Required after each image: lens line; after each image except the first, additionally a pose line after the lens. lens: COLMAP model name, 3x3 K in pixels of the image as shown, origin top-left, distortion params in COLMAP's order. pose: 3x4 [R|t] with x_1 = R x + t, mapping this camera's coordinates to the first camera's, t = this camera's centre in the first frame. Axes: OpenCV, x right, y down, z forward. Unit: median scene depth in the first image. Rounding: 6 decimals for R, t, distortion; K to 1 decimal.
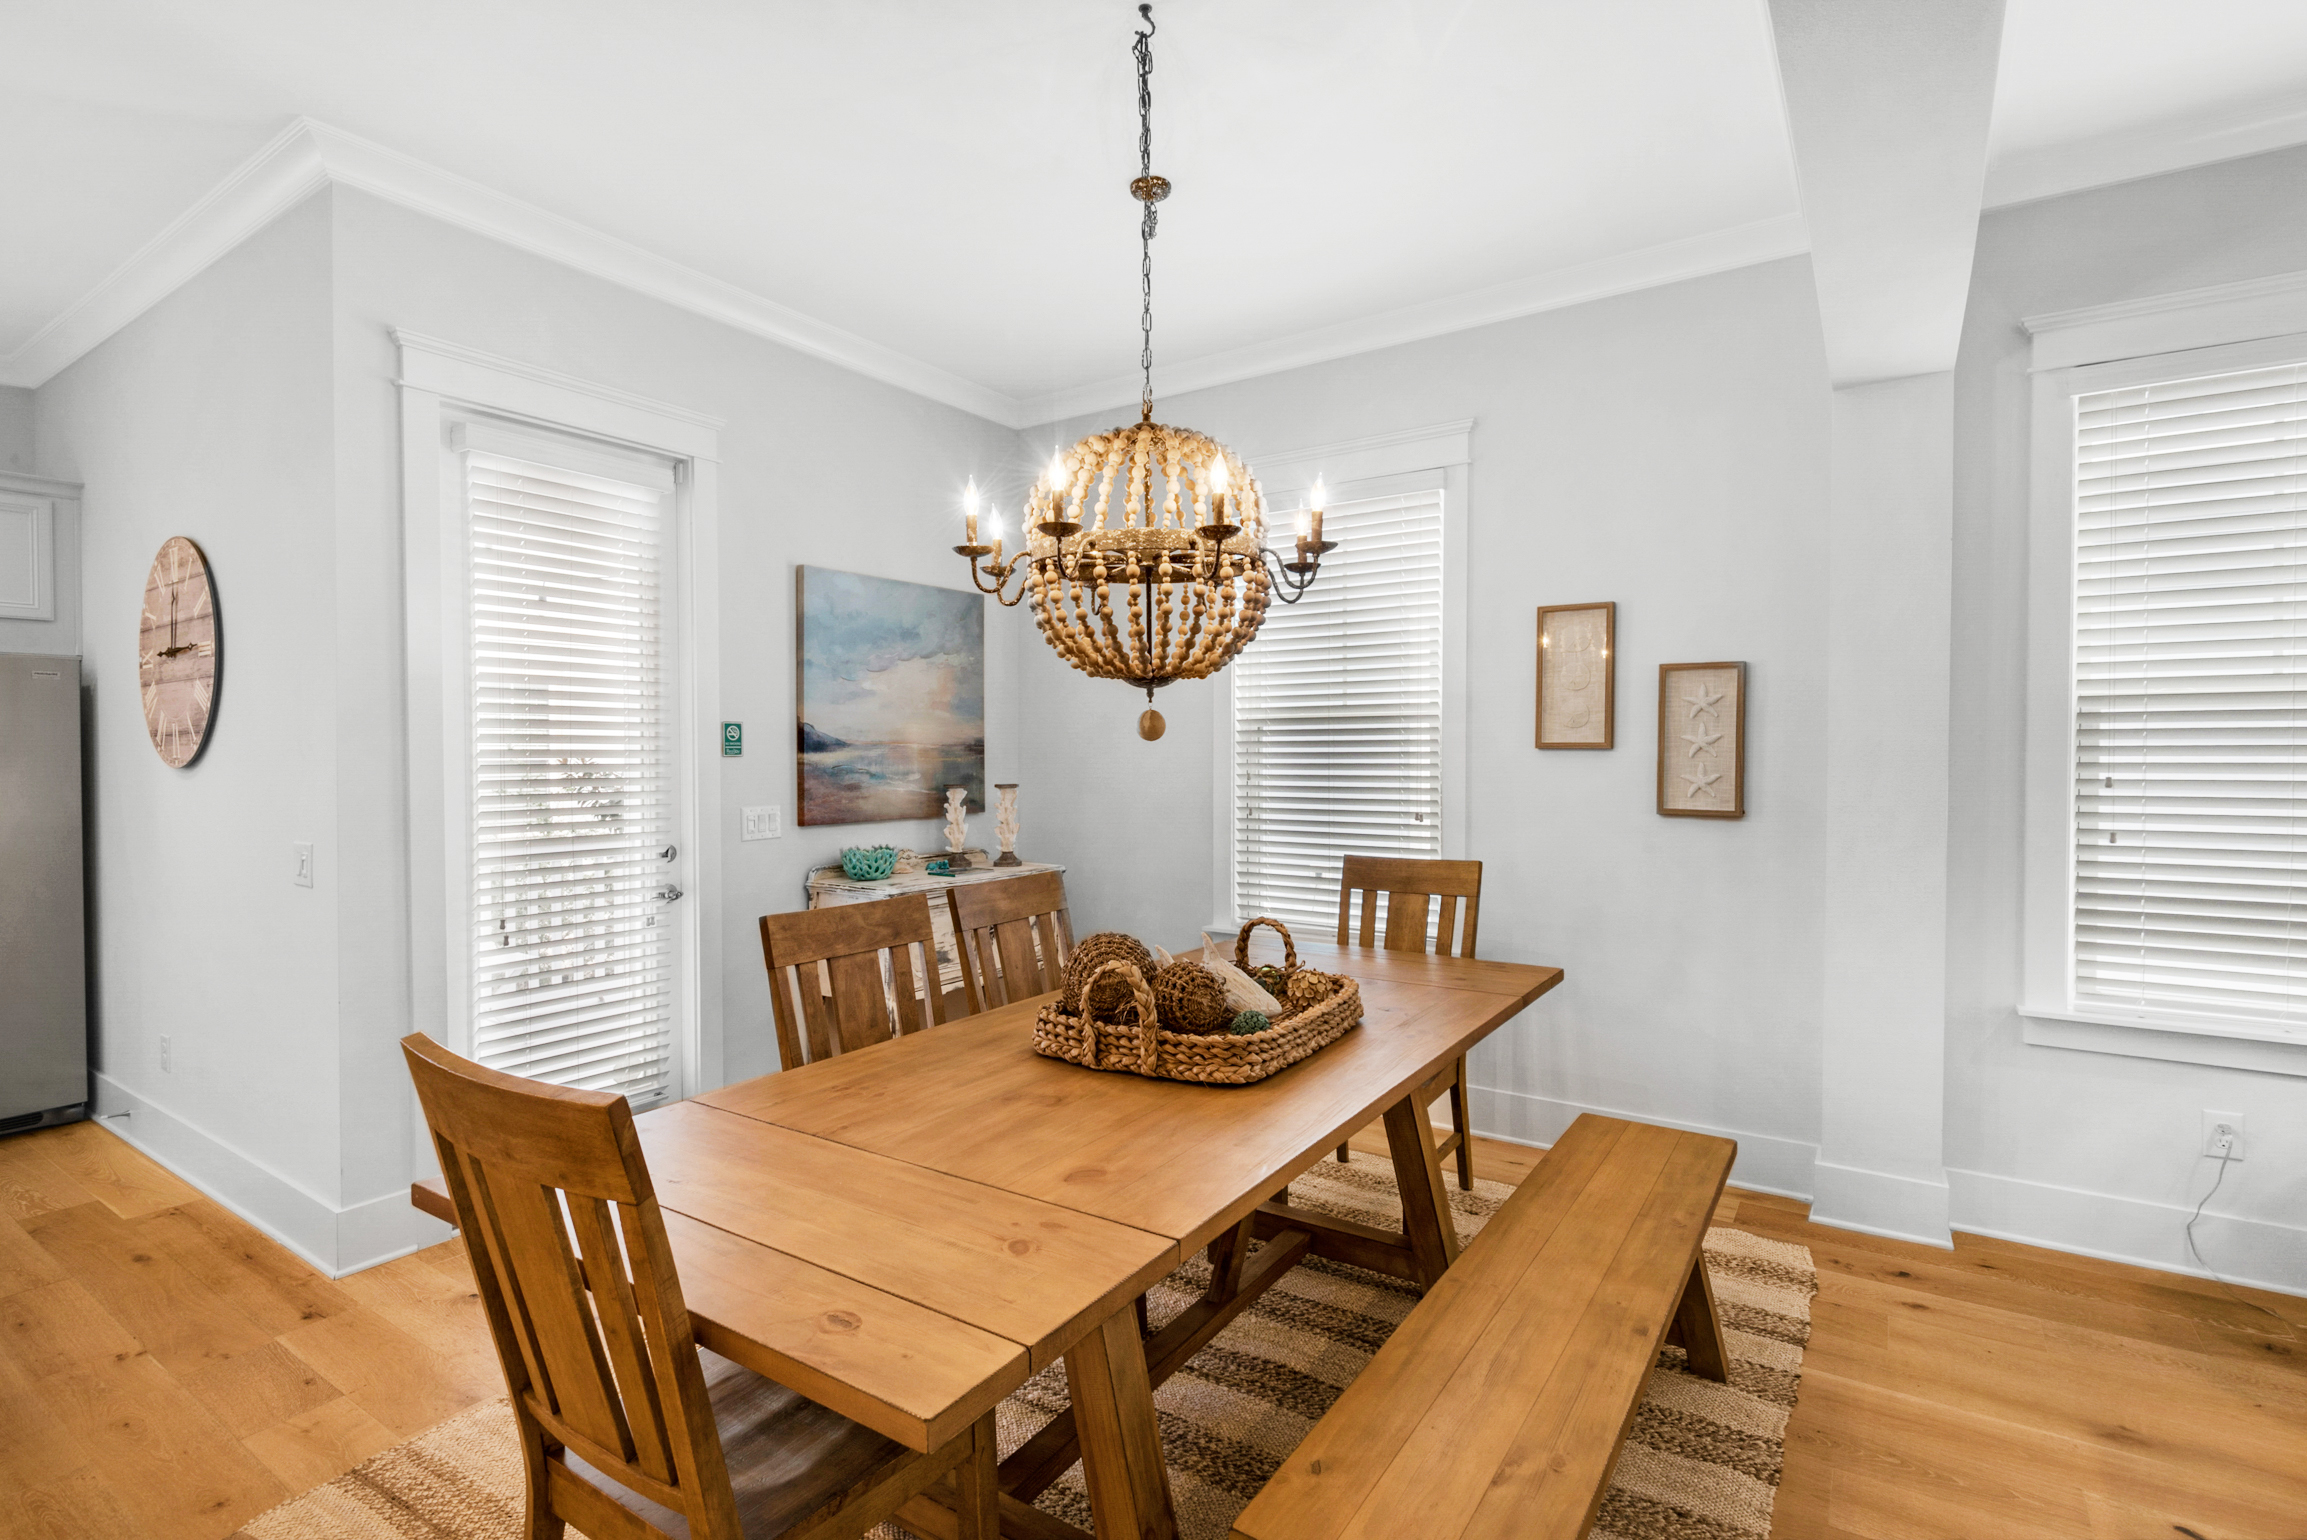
lens RADIAL K [[1066.4, 0, 1165.6], [0, 1066.4, 766.2], [0, 0, 1]] dist [0.004327, -0.000001]
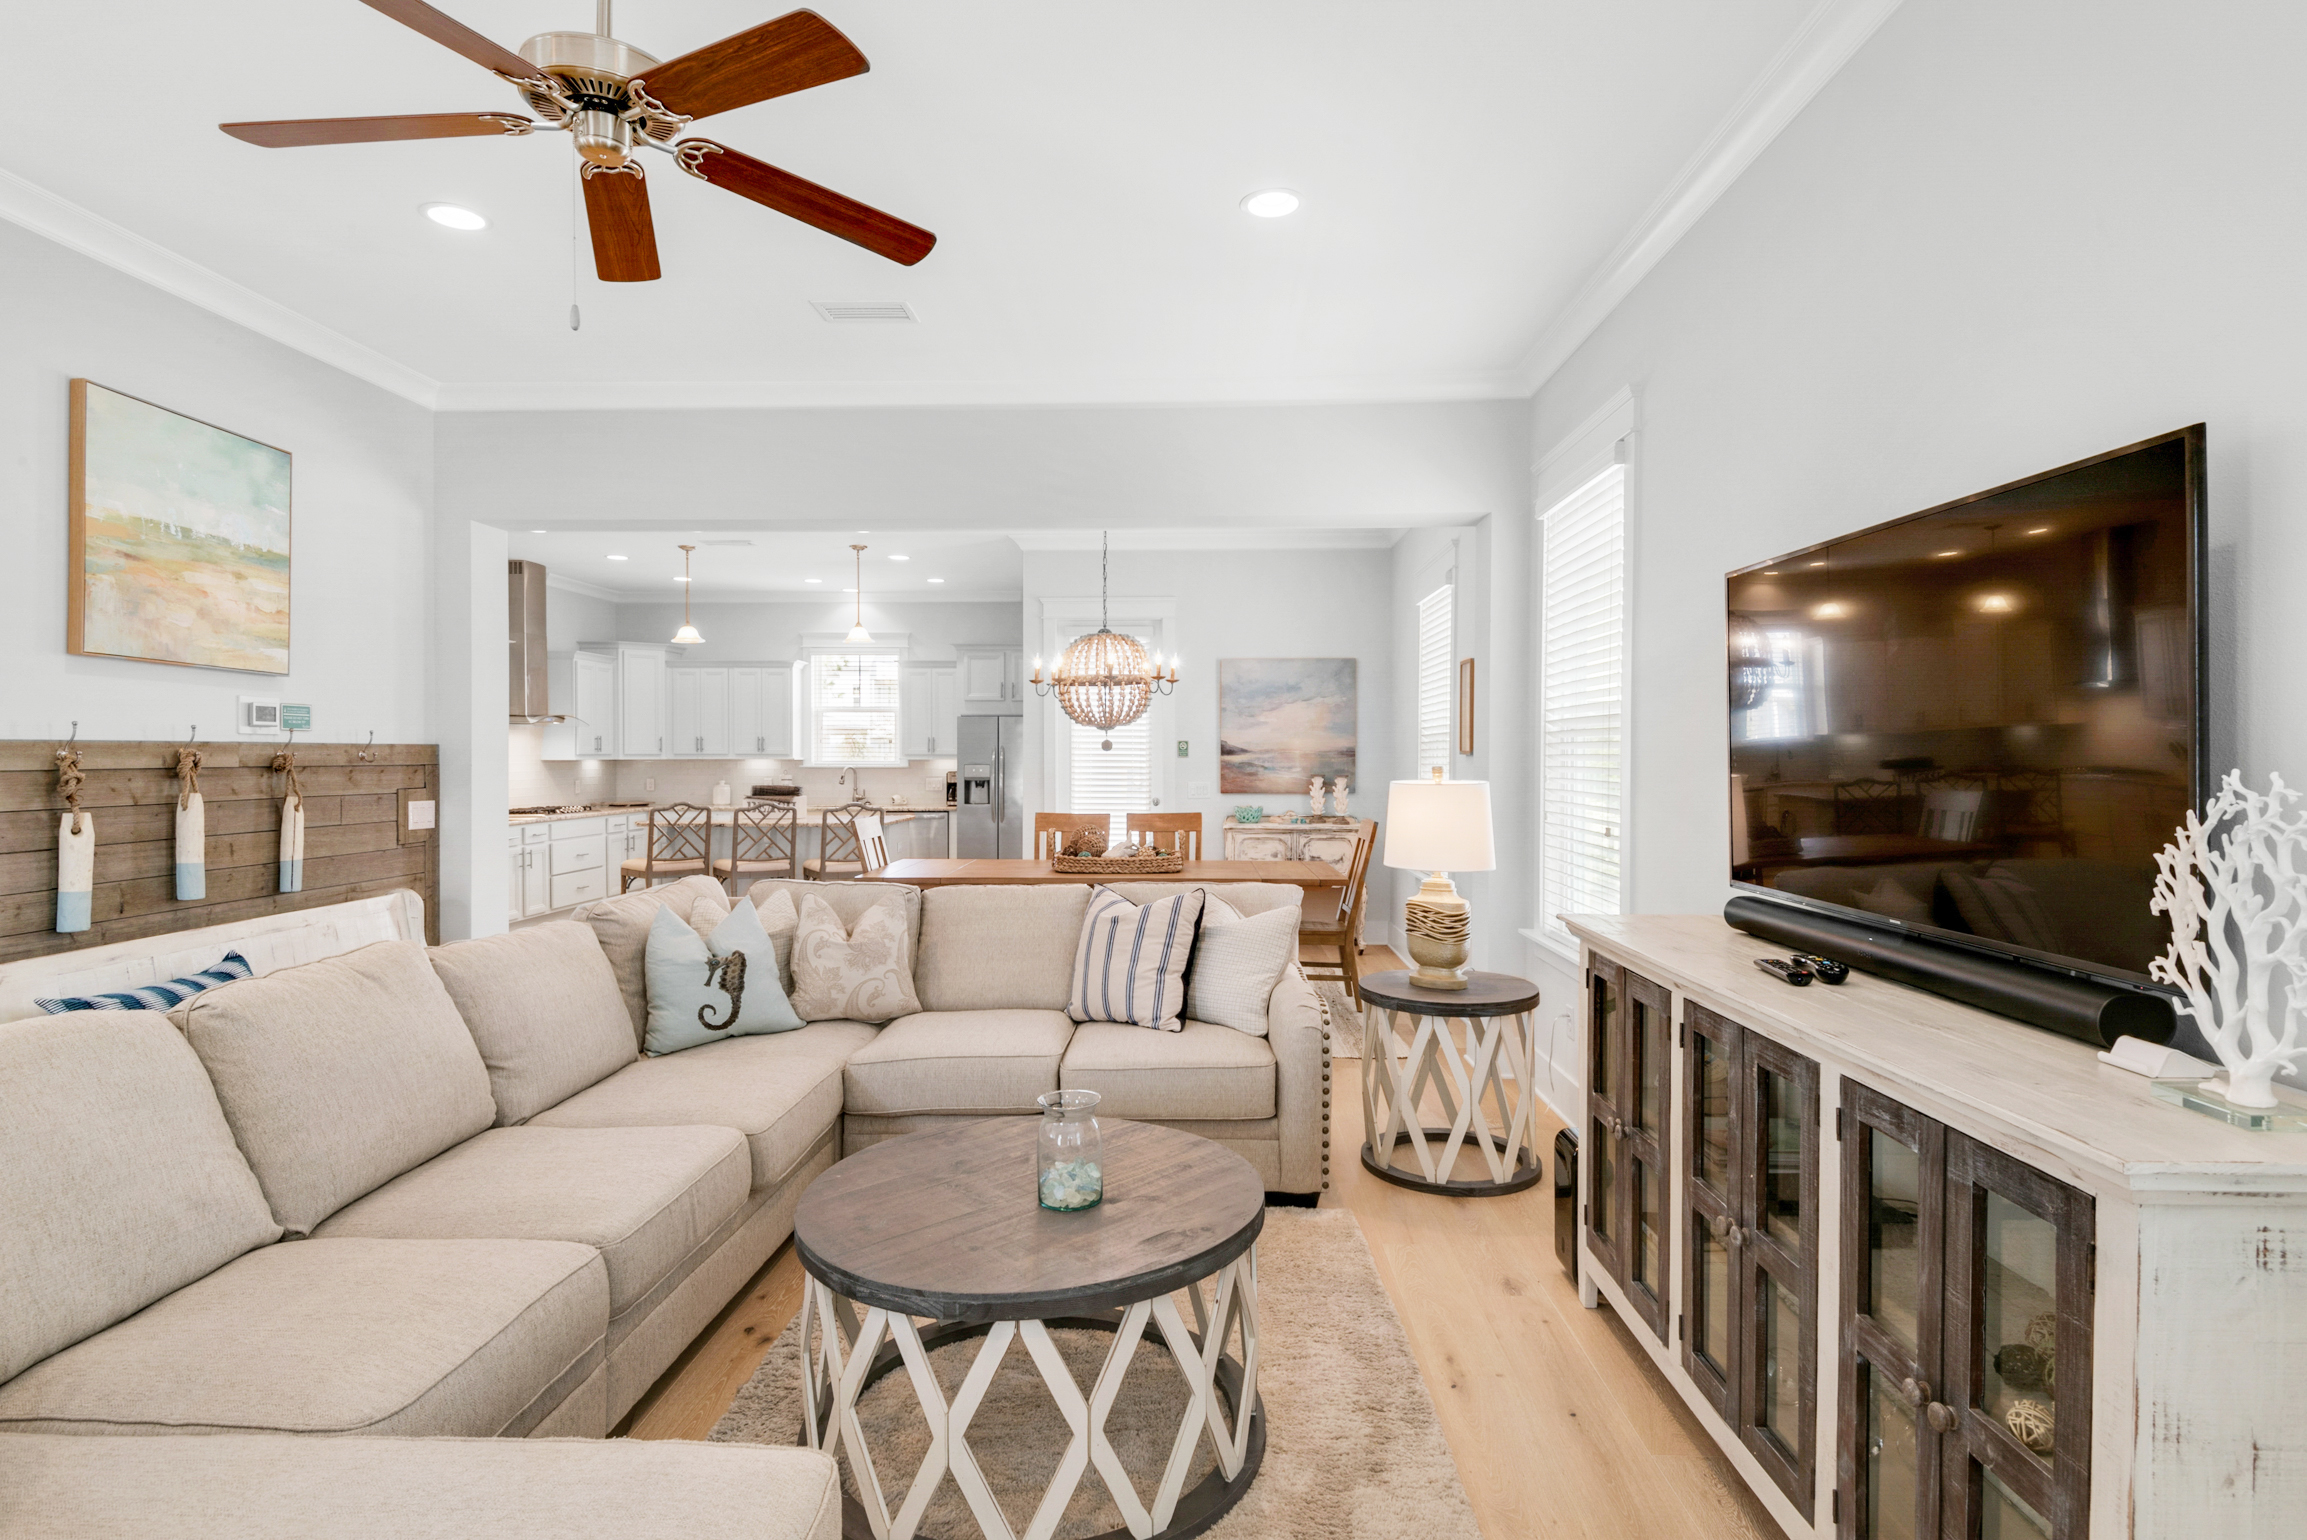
lens RADIAL K [[1254.8, 0, 1148.9], [0, 1254.8, 760.6], [0, 0, 1]] dist [0.001032, 0.000006]
pose [[0.512747, 0.006408, -0.858516, 1.478324], [-0.016100, 0.999868, -0.002153, 0.003622], [0.858389, 0.014927, 0.512782, -0.273830]]
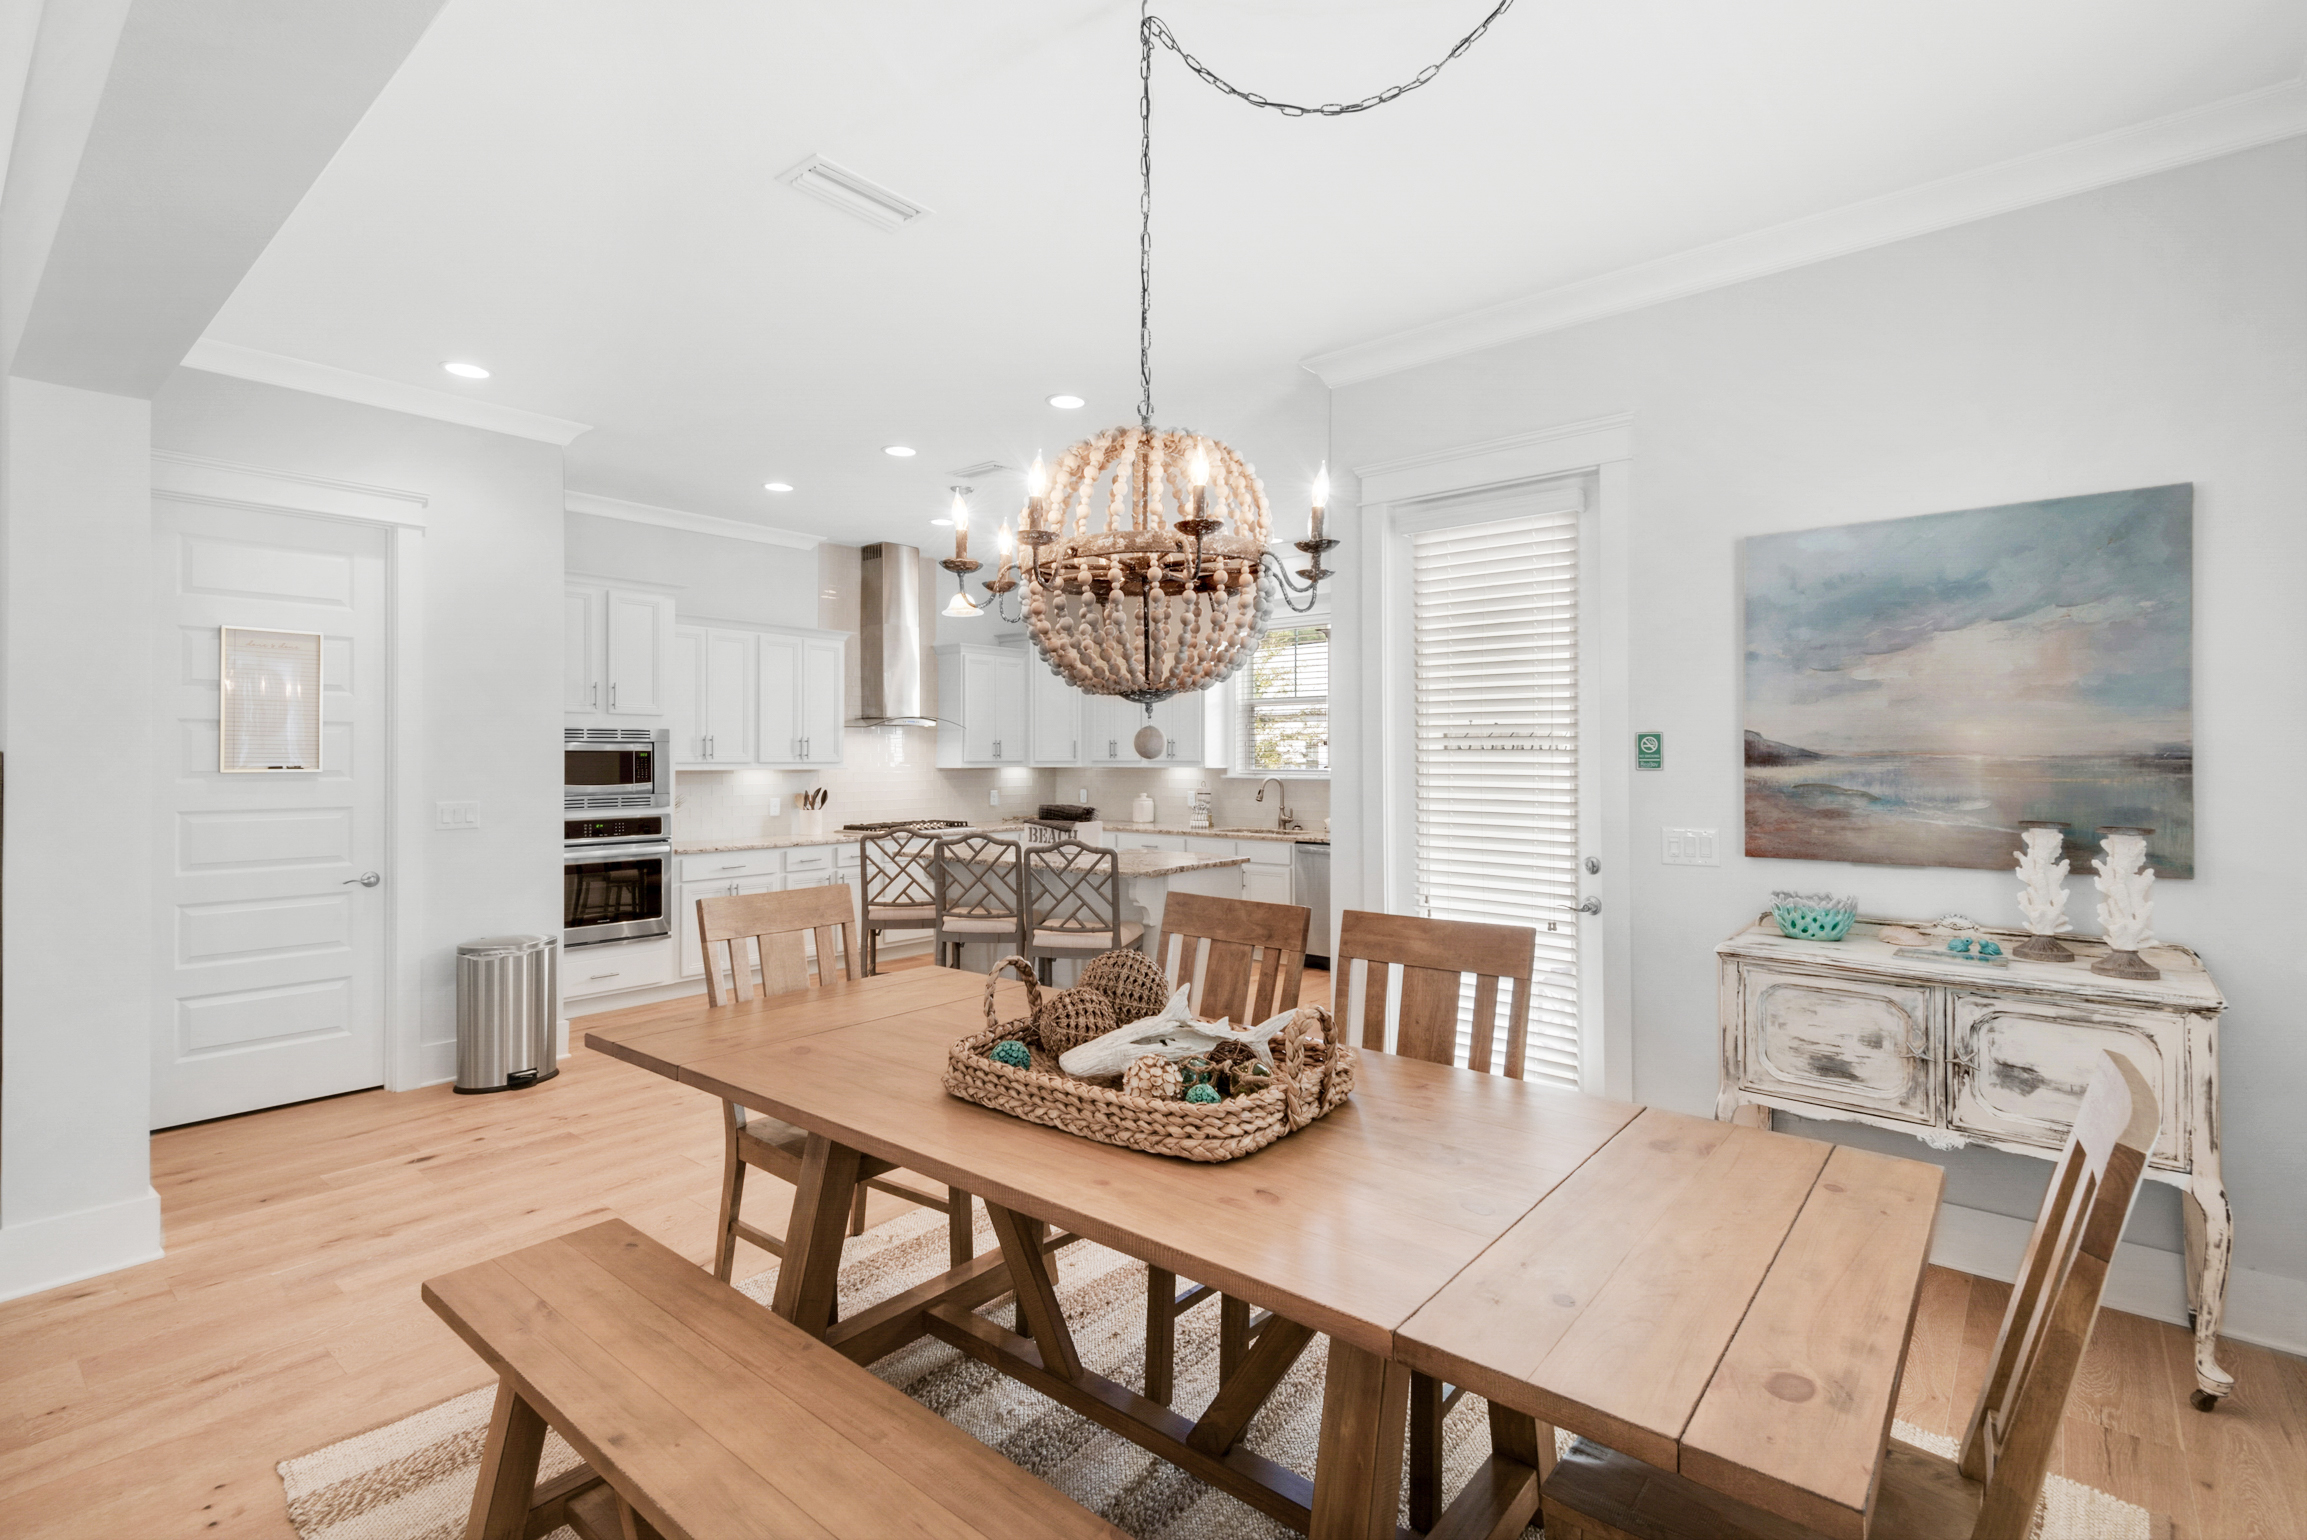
lens RADIAL K [[1054.2, 0, 1141.2], [0, 1054.2, 764.8], [0, 0, 1]] dist [0.000438, -0.000355]
pose [[-0.127909, 0.009826, -0.991737, 0.494975], [-0.013836, 0.999836, 0.011691, -0.016249], [0.991689, 0.015217, -0.127752, 0.608789]]
